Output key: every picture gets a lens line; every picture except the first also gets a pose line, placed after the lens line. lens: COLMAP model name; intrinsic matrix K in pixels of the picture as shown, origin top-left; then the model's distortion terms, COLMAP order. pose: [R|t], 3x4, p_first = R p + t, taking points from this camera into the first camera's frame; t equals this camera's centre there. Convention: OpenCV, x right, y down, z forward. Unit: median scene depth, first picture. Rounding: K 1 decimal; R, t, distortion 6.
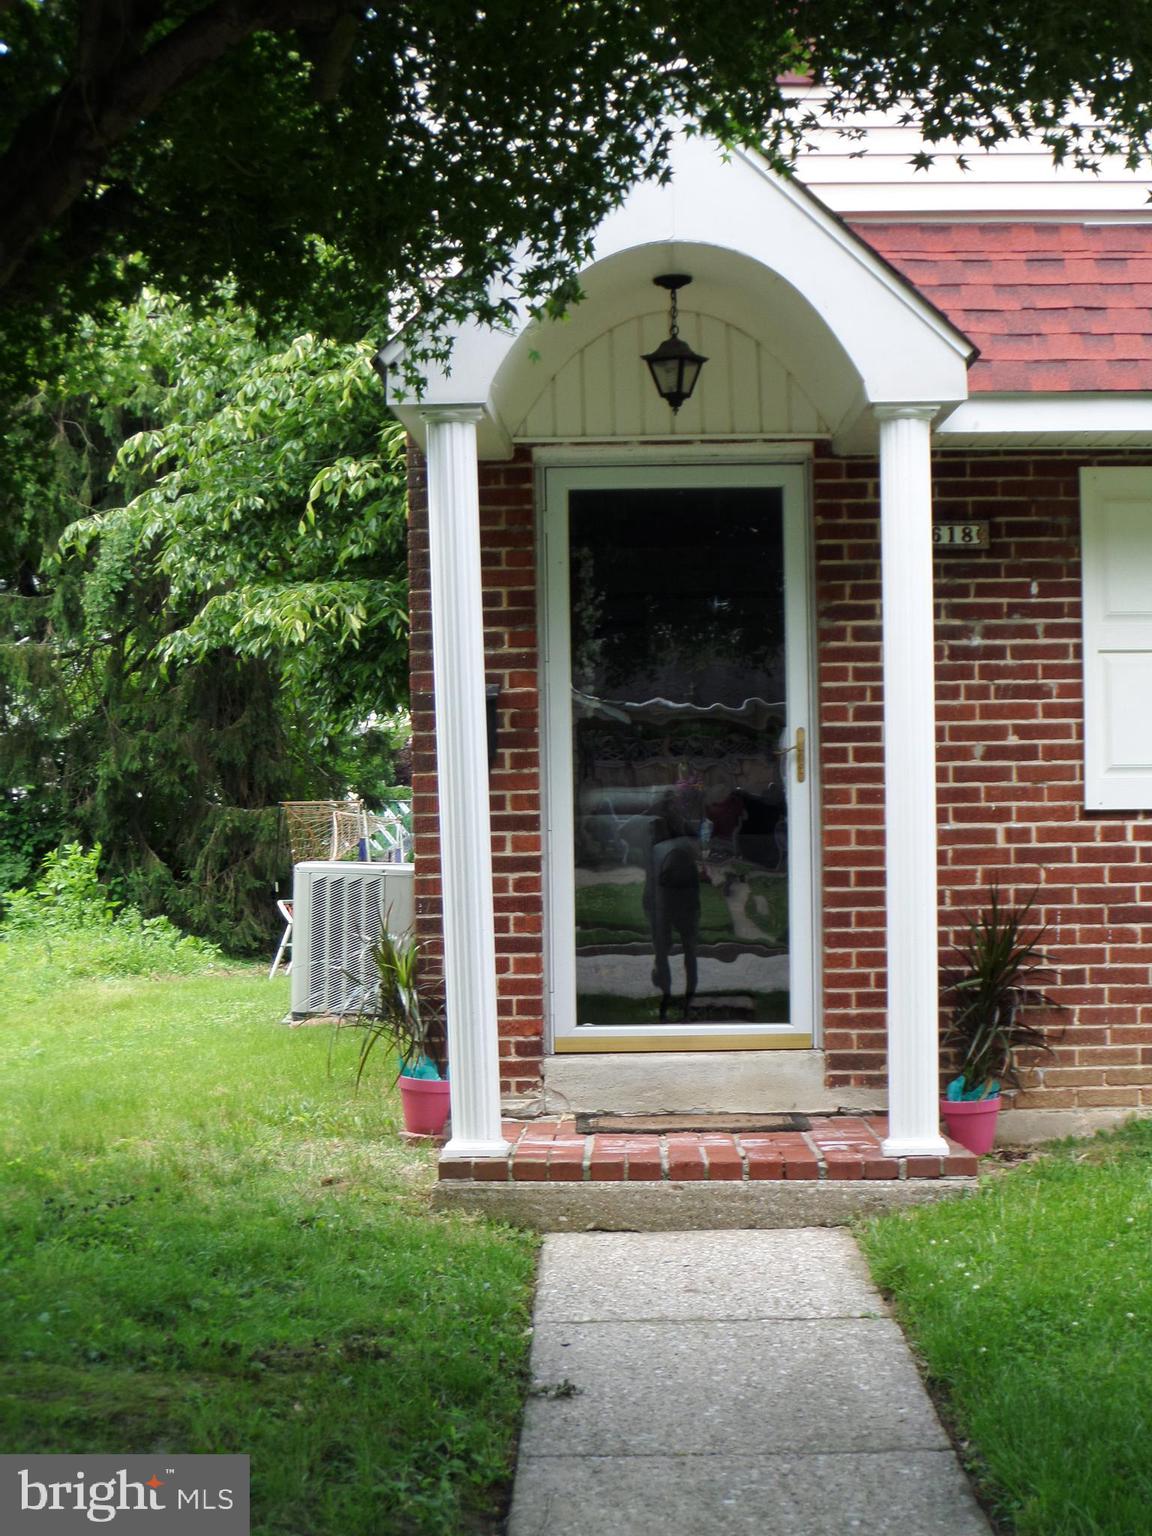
lens RADIAL K [[2751.5, 0, 576.1], [0, 2751.5, 772.6], [0, 0, 1]] dist [-0.041628, 0.000000]
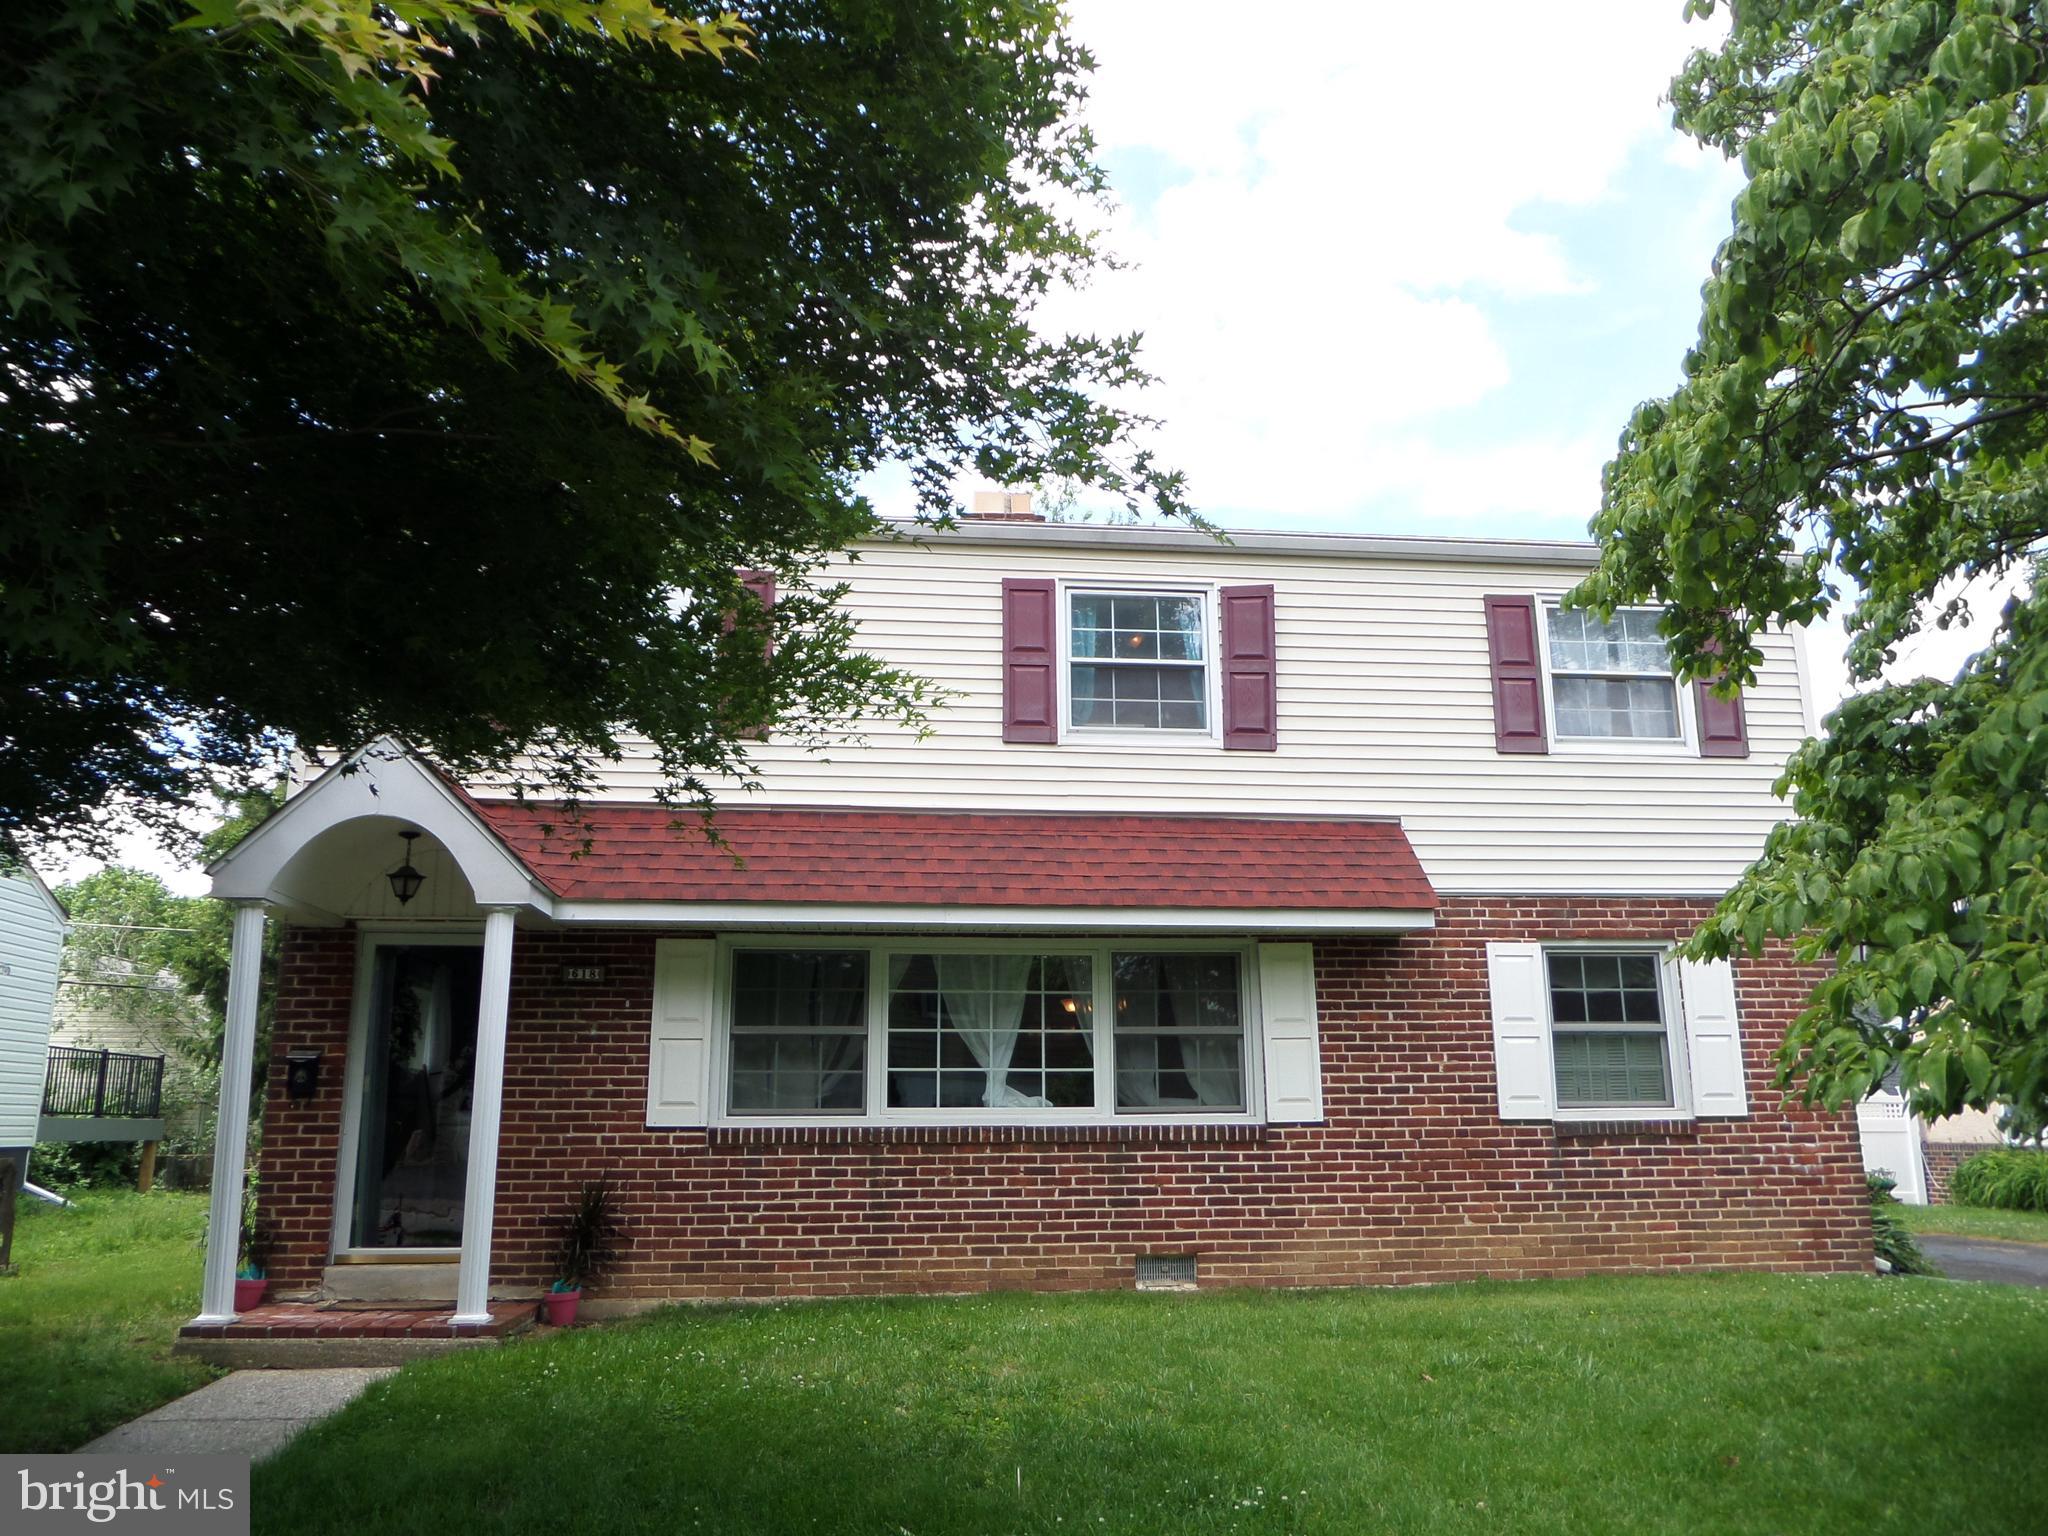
lens RADIAL K [[1508.5, 0, 1022.3], [0, 1508.5, 753.1], [0, 0, 1]] dist [0.005791, -0.017423]
pose [[0.995346, 0.035017, 0.089782, 0.335691], [-0.013217, 0.972447, -0.232749, 0.002379], [-0.095458, 0.230479, 0.968384, -0.057745]]
